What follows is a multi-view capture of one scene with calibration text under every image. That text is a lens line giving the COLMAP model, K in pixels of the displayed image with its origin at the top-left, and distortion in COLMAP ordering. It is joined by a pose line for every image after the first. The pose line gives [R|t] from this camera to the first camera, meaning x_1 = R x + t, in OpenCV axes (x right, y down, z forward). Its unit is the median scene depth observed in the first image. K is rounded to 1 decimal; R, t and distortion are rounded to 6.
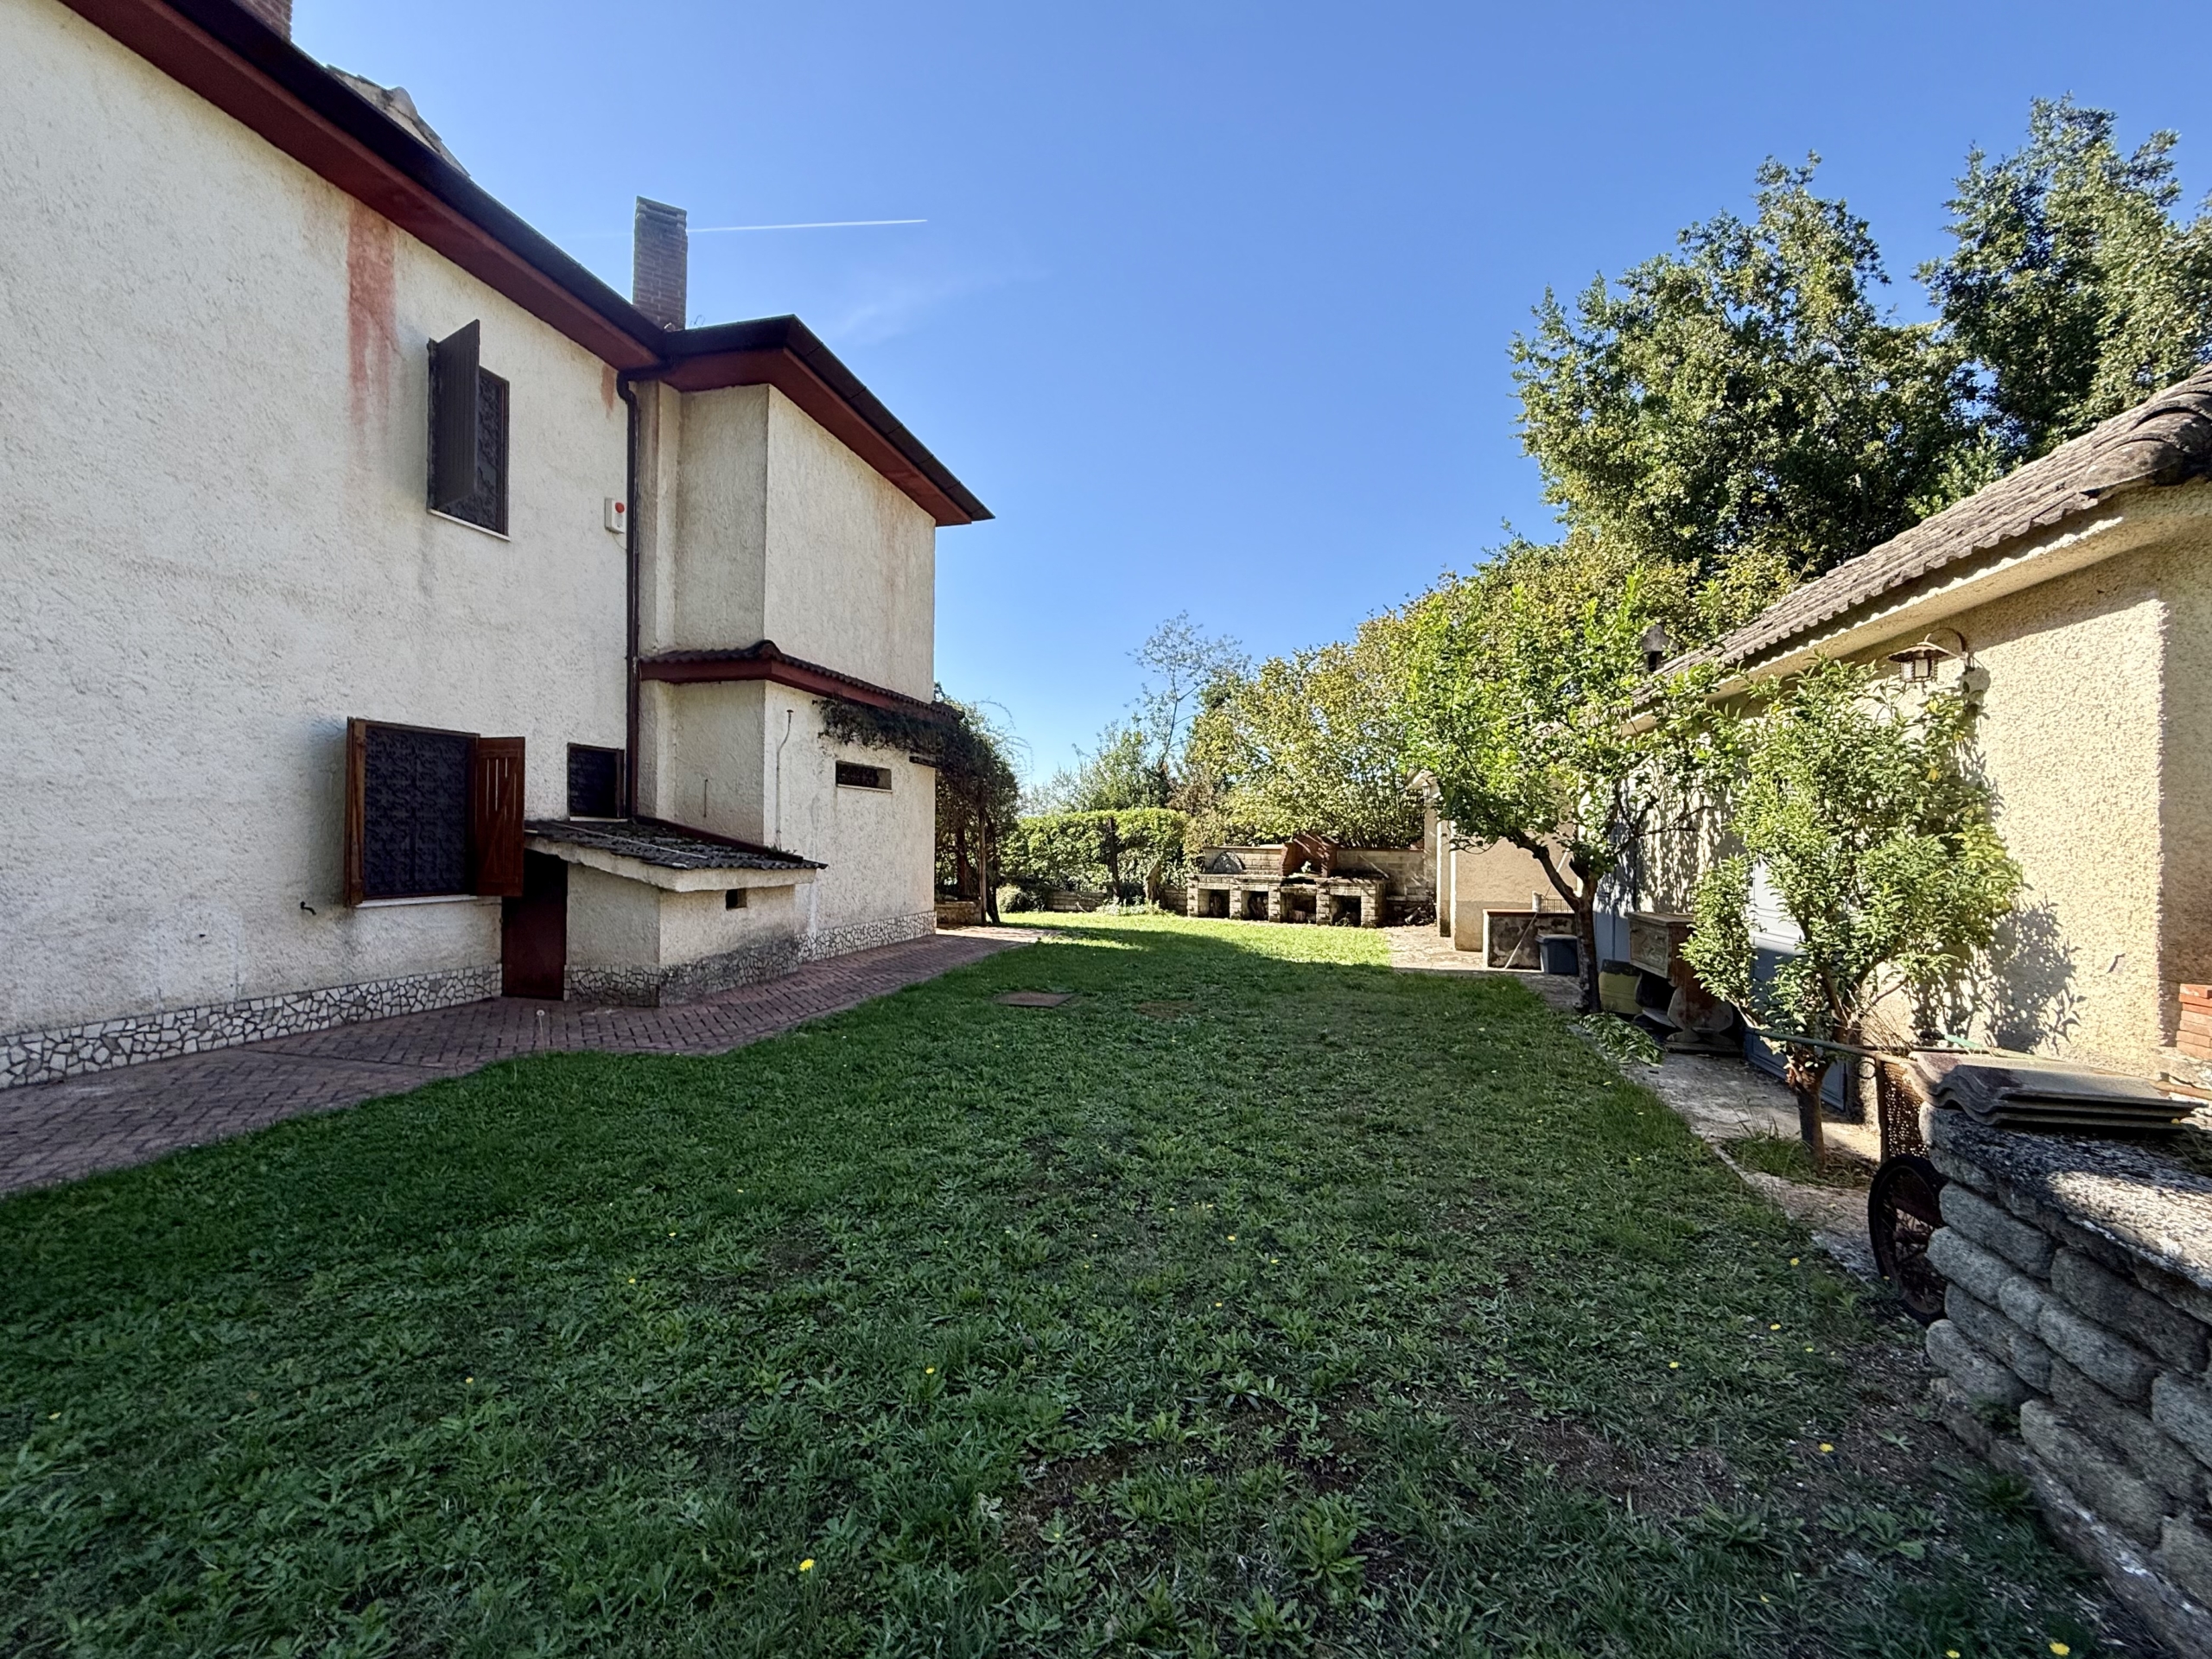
lens RADIAL K [[935.3, 0, 1104.6], [0, 935.3, 827.5], [0, 0, 1]] dist [0.000971, -0.000144]
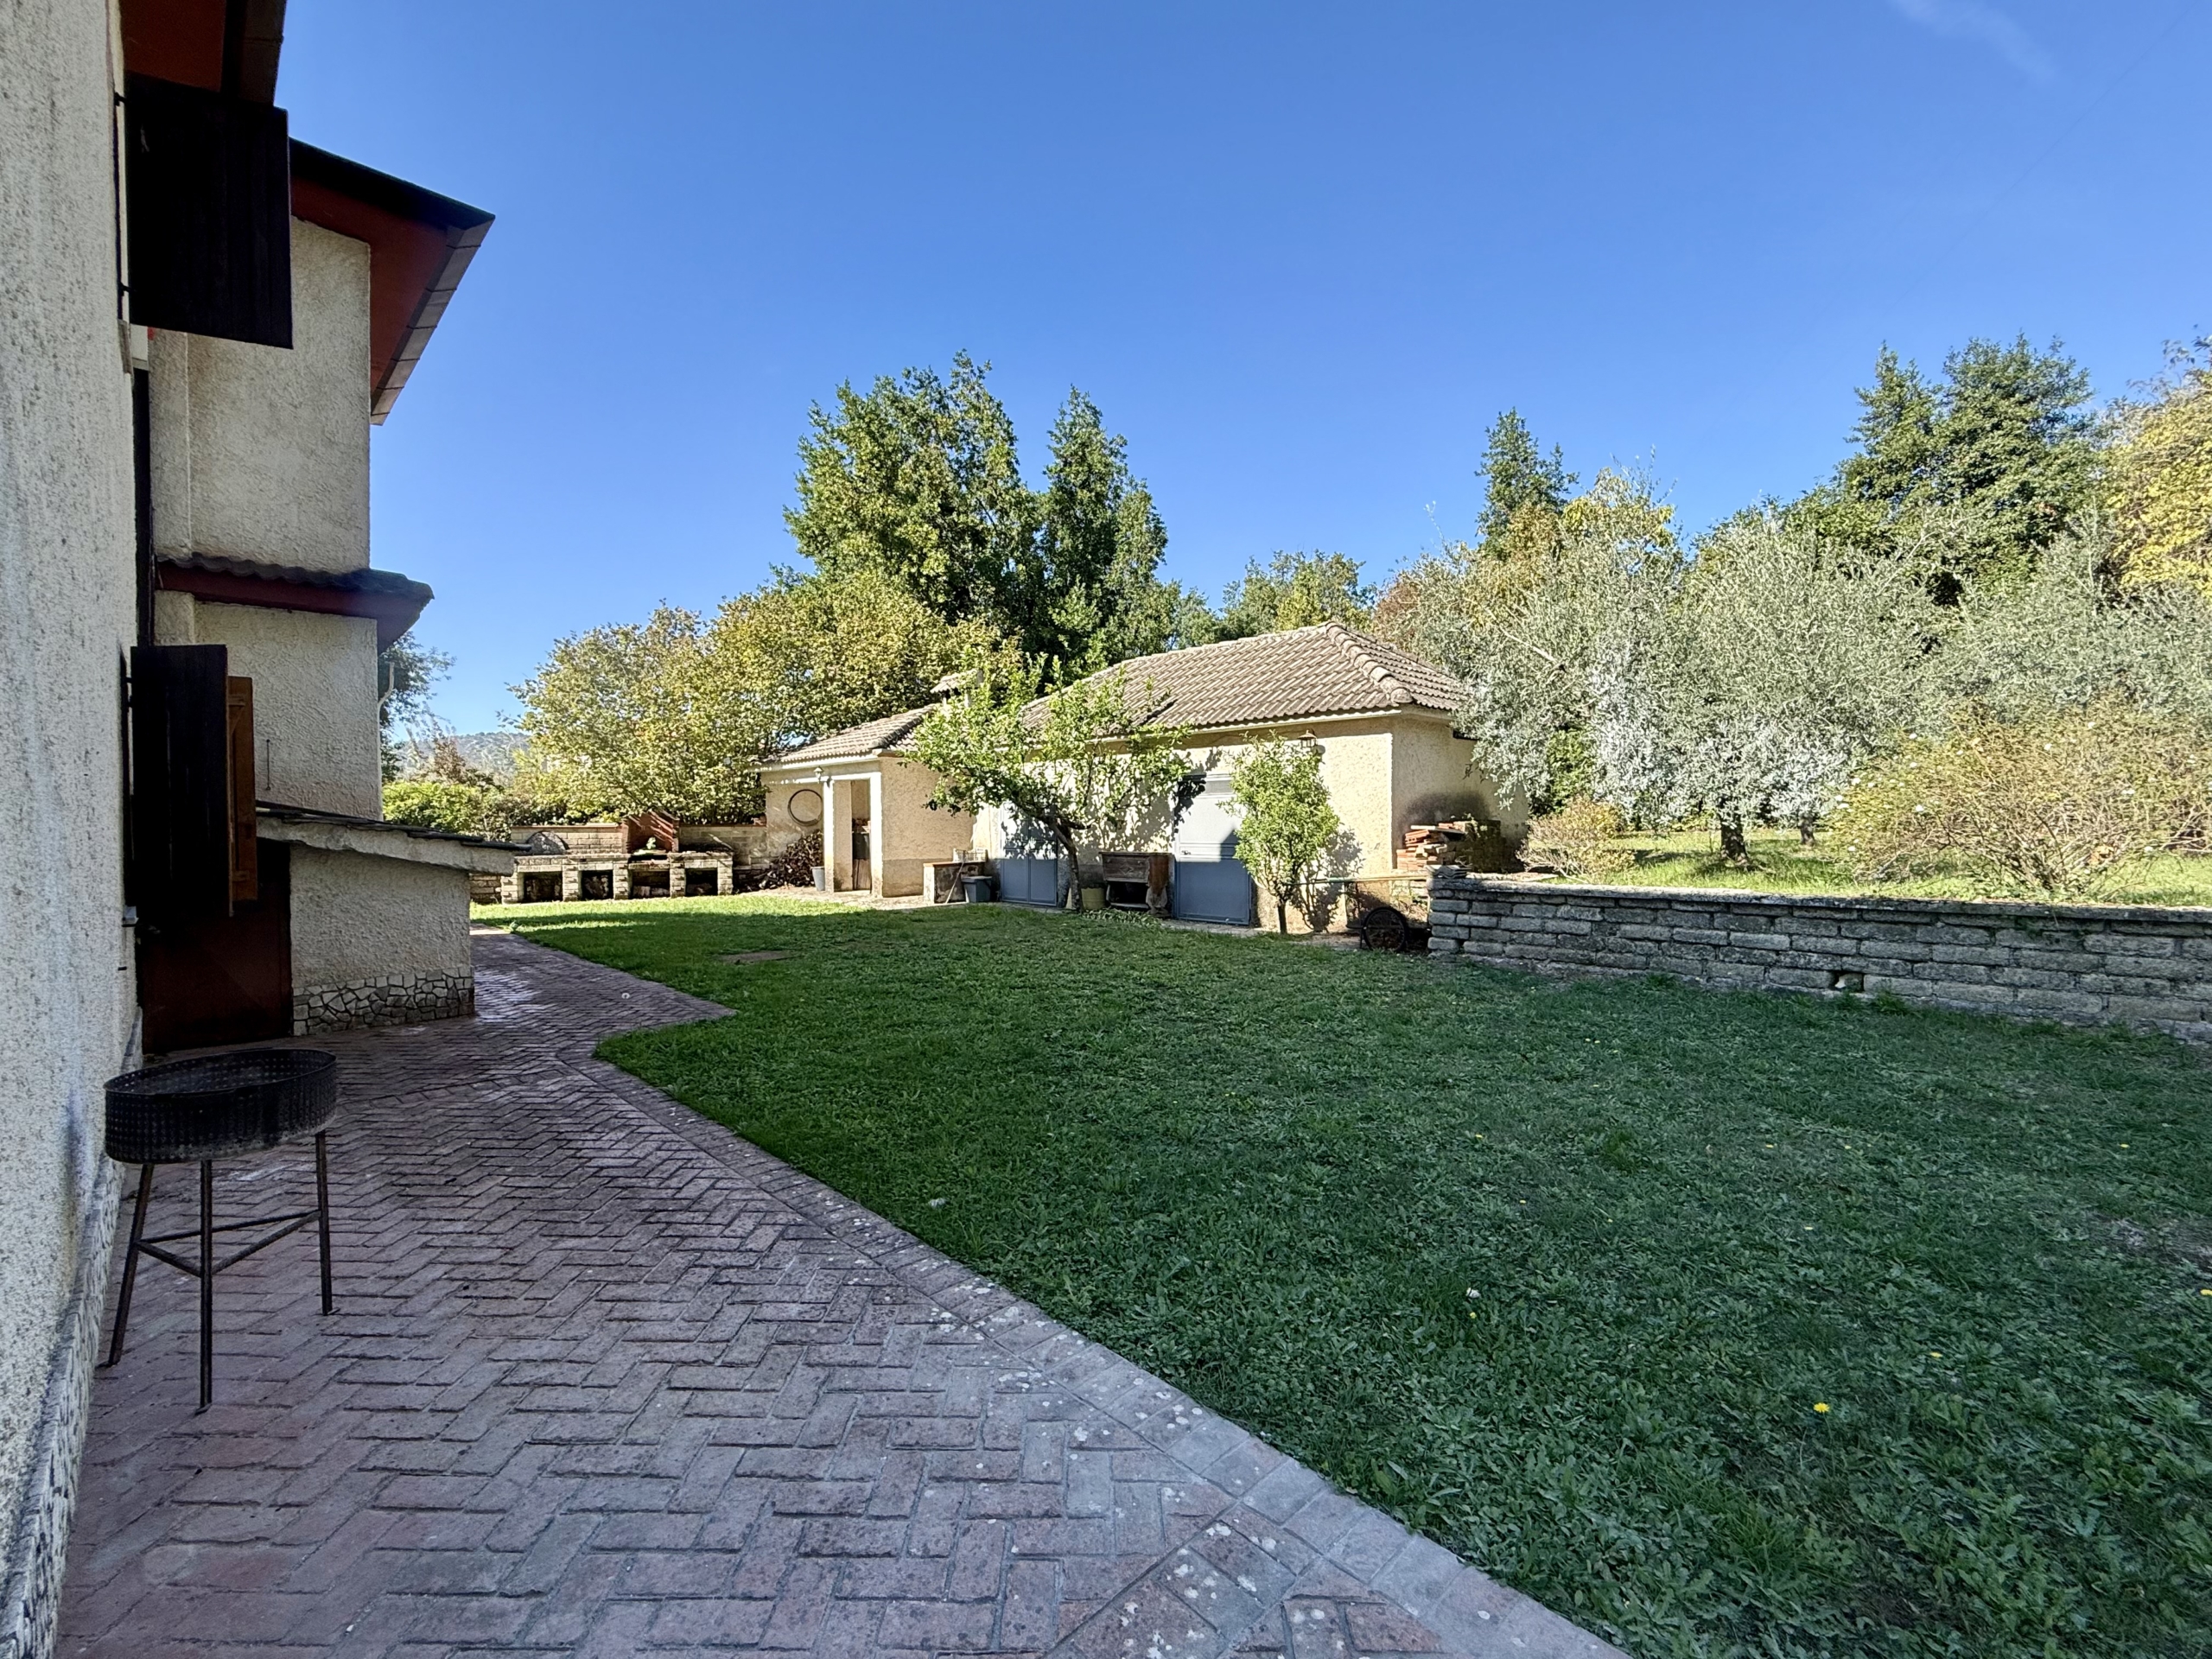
lens RADIAL K [[935.3, 0, 1104.6], [0, 935.3, 827.5], [0, 0, 1]] dist [0.000971, -0.000144]
pose [[0.526350, -0.021914, 0.849986, -0.401279], [0.002956, 0.999709, 0.023944, 0.000755], [-0.850263, -0.010091, 0.526262, 0.023827]]
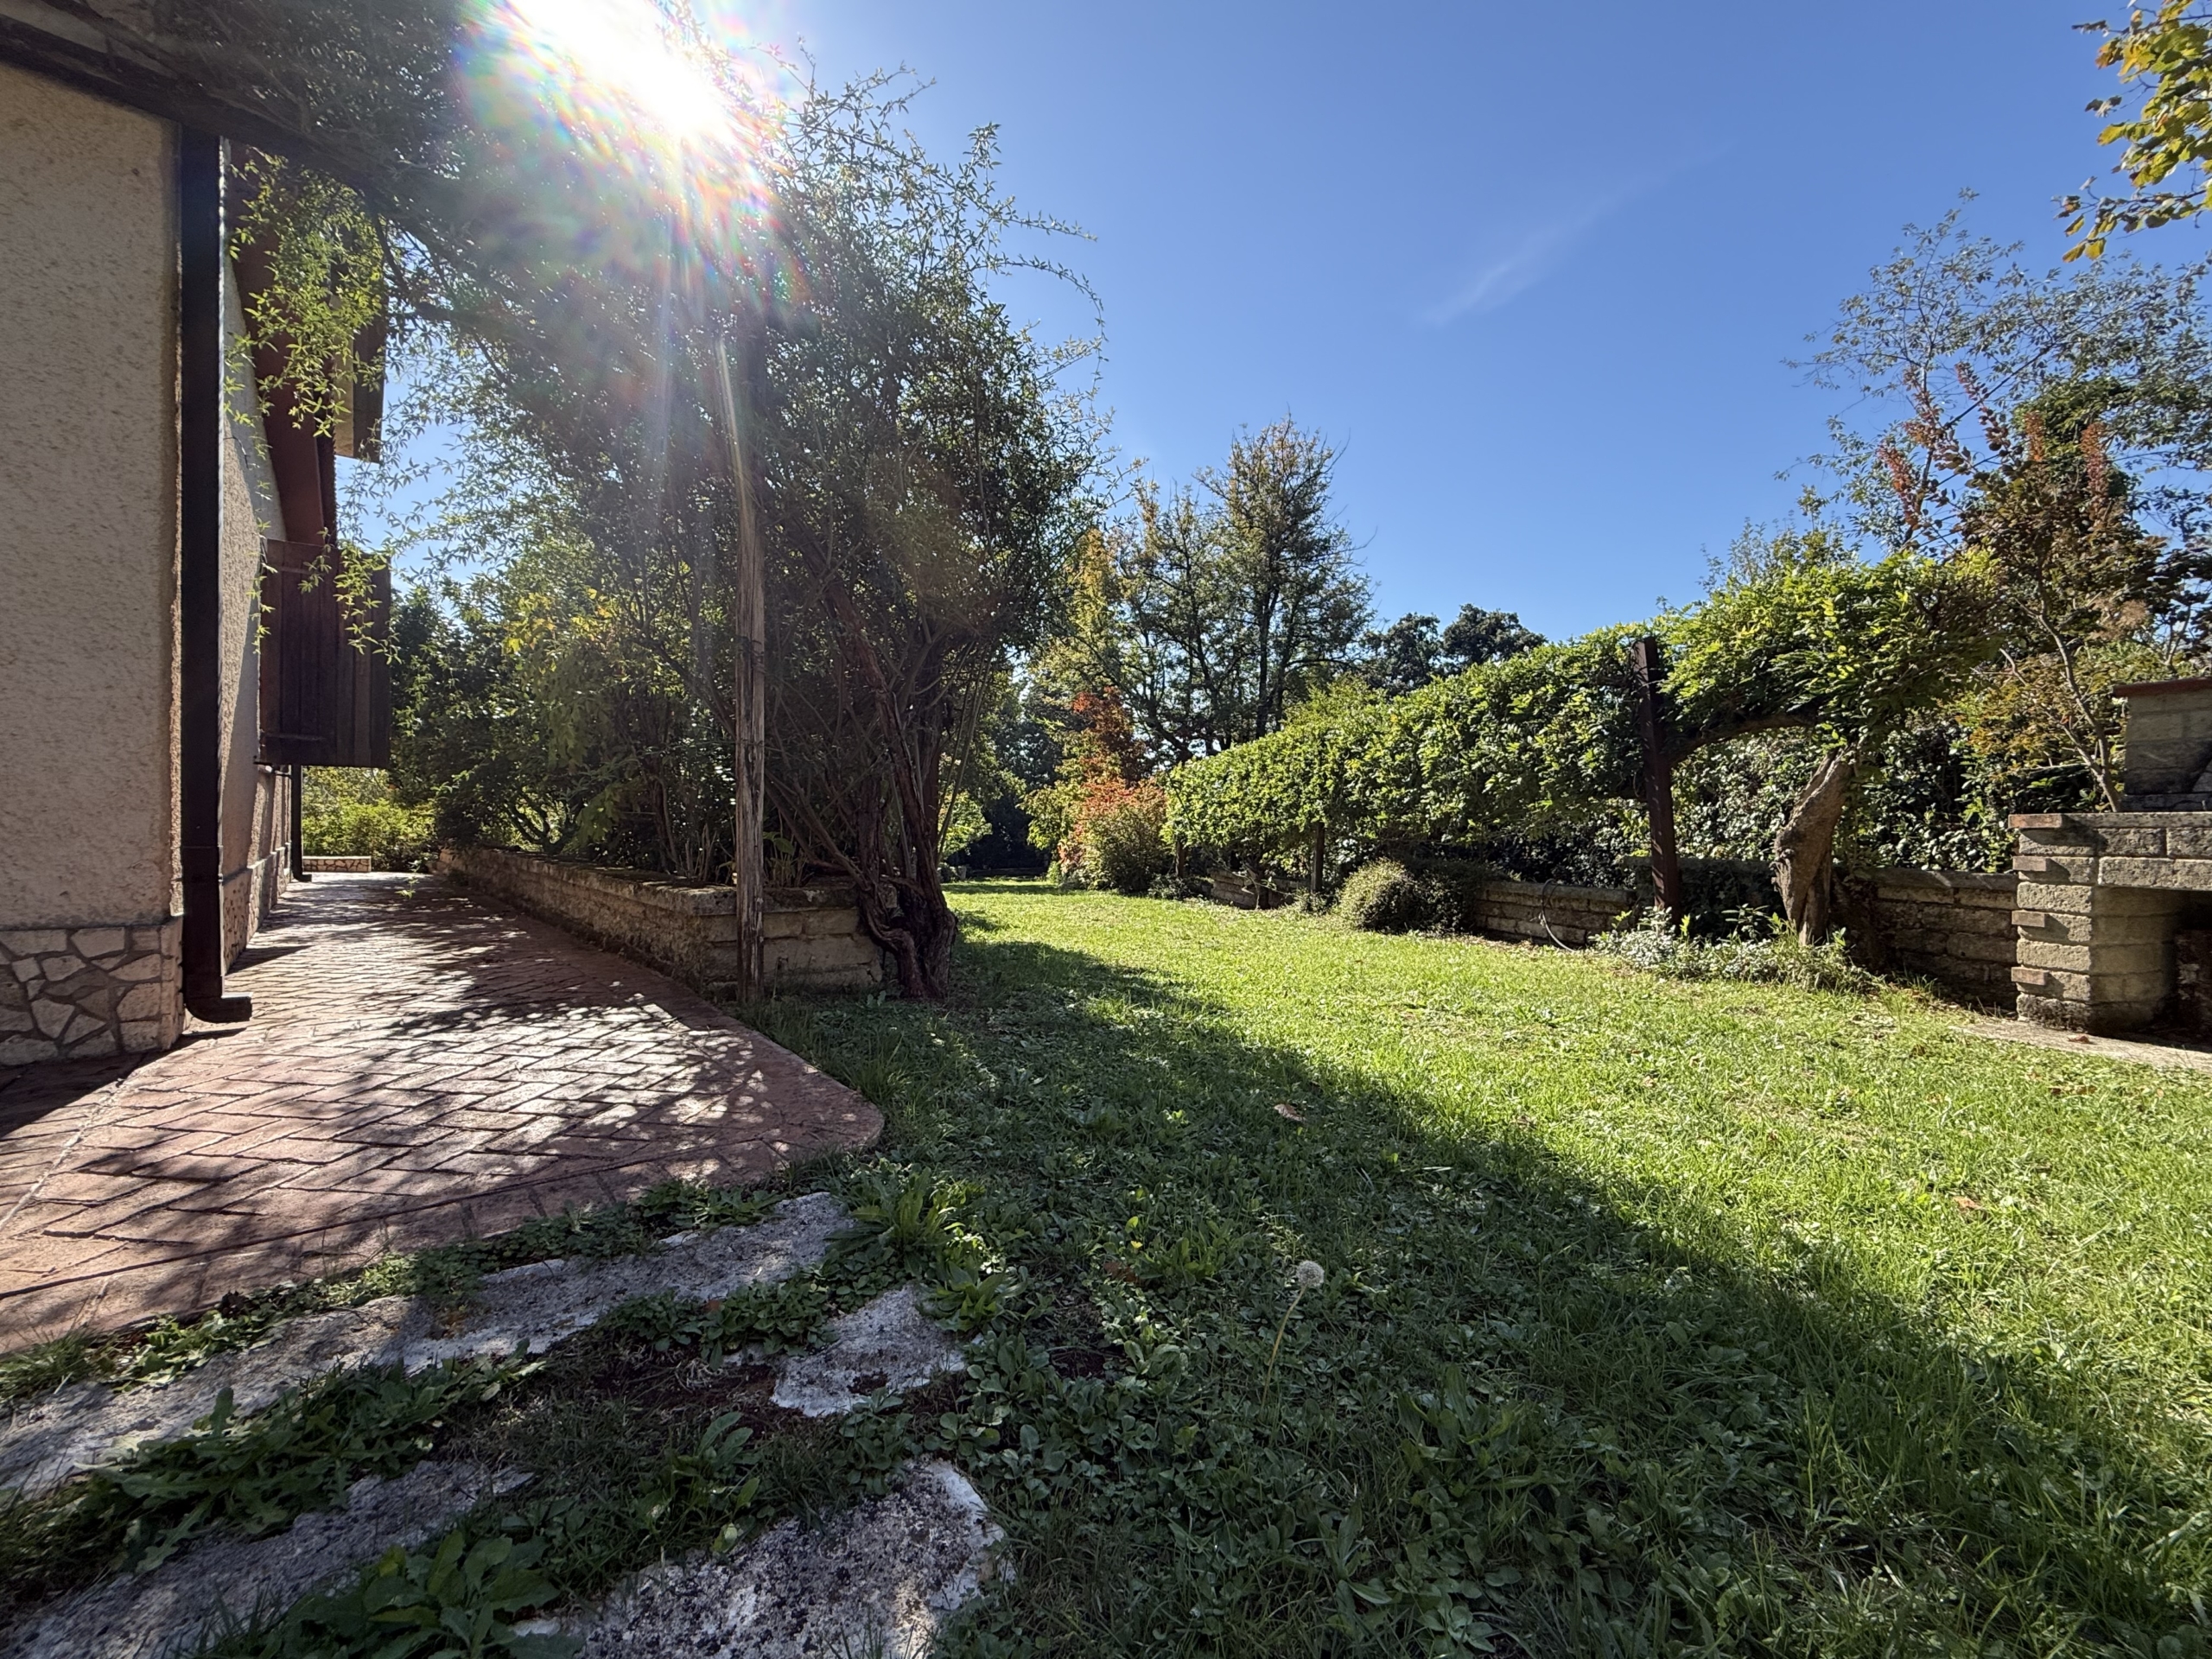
lens RADIAL K [[935.3, 0, 1104.6], [0, 935.3, 827.5], [0, 0, 1]] dist [0.000971, -0.000144]
pose [[0.801017, 0.005691, -0.598614, 0.054380], [-0.000357, 0.999959, 0.009029, 0.054552], [0.598641, -0.007019, 0.800986, 0.760832]]
